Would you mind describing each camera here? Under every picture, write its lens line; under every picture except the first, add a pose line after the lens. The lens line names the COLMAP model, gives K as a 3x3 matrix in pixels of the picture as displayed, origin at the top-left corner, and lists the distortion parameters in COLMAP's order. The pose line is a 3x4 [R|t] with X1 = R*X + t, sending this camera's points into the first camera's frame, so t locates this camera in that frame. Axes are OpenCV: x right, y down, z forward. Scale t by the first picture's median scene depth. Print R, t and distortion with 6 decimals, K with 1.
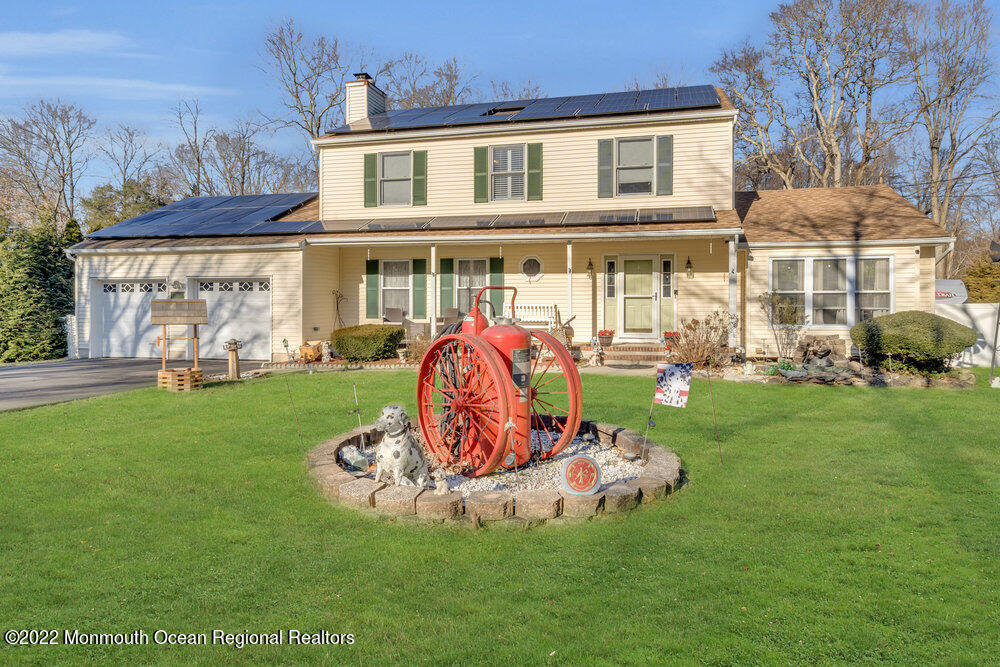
lens RADIAL K [[608.6, 0, 513.0], [0, 608.6, 306.5], [0, 0, 1]] dist [0.004255, -0.005934]
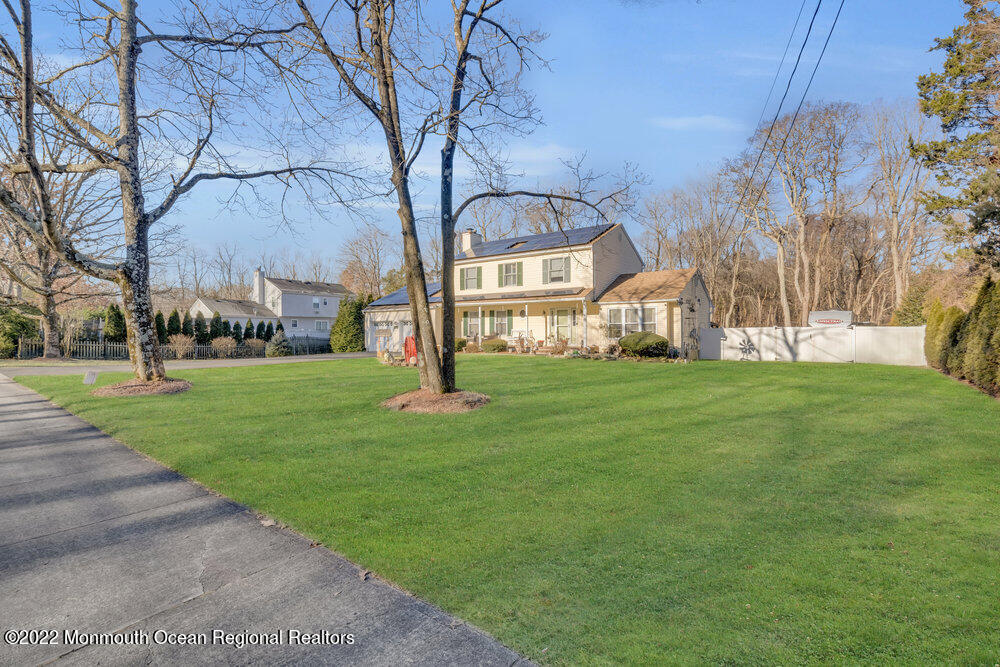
lens RADIAL K [[450.3, 0, 500.9], [0, 450.3, 338.3], [0, 0, 1]] dist [-0.005902, 0.001678]
pose [[0.925362, 0.000982, -0.379083, 0.610608], [0.005163, 0.999871, 0.015193, 0.002958], [0.379050, -0.016016, 0.925238, -0.632324]]
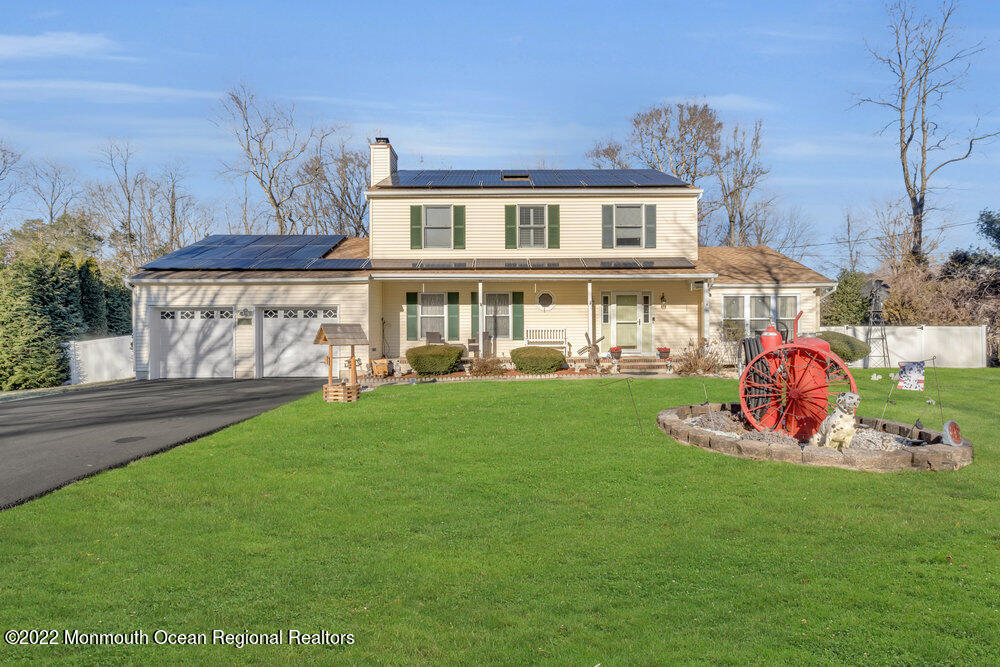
lens RADIAL K [[486.8, 0, 496.7], [0, 486.8, 327.8], [0, 0, 1]] dist [-0.003842, 0.003061]
pose [[0.972248, -0.003316, 0.233930, -0.315485], [0.005586, 0.999944, -0.009040, 0.004129], [-0.233887, 0.010096, 0.972211, 0.016451]]
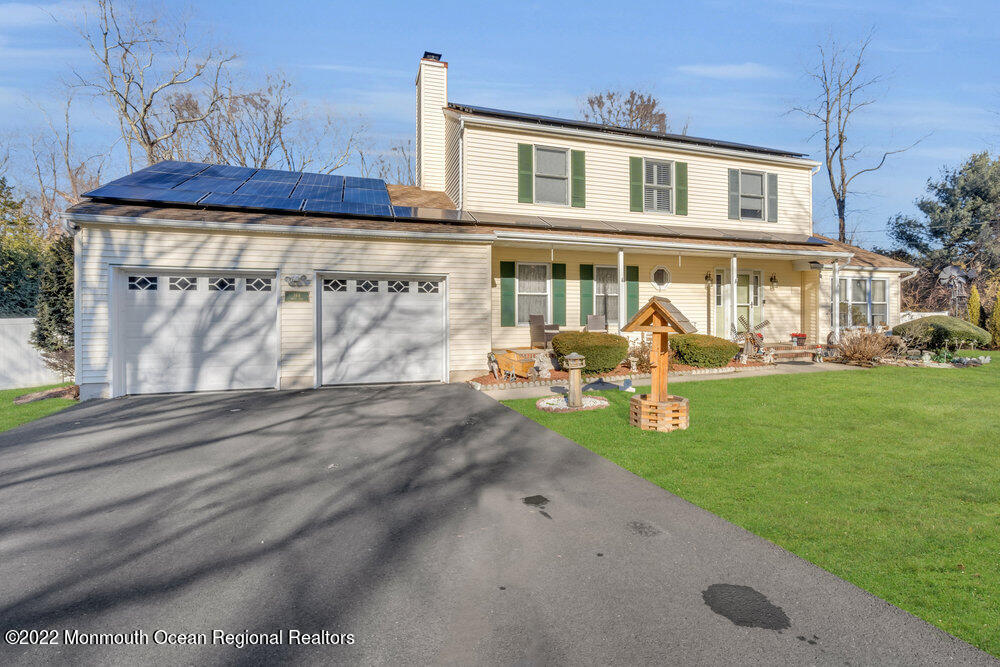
lens RADIAL K [[494.3, 0, 521.3], [0, 494.3, 315.3], [0, 0, 1]] dist [-0.004102, -0.001163]
pose [[0.844296, 0.000107, 0.535877, -0.651531], [0.003288, 0.999980, -0.005380, 0.007668], [-0.535867, 0.006305, 0.844279, 0.396465]]
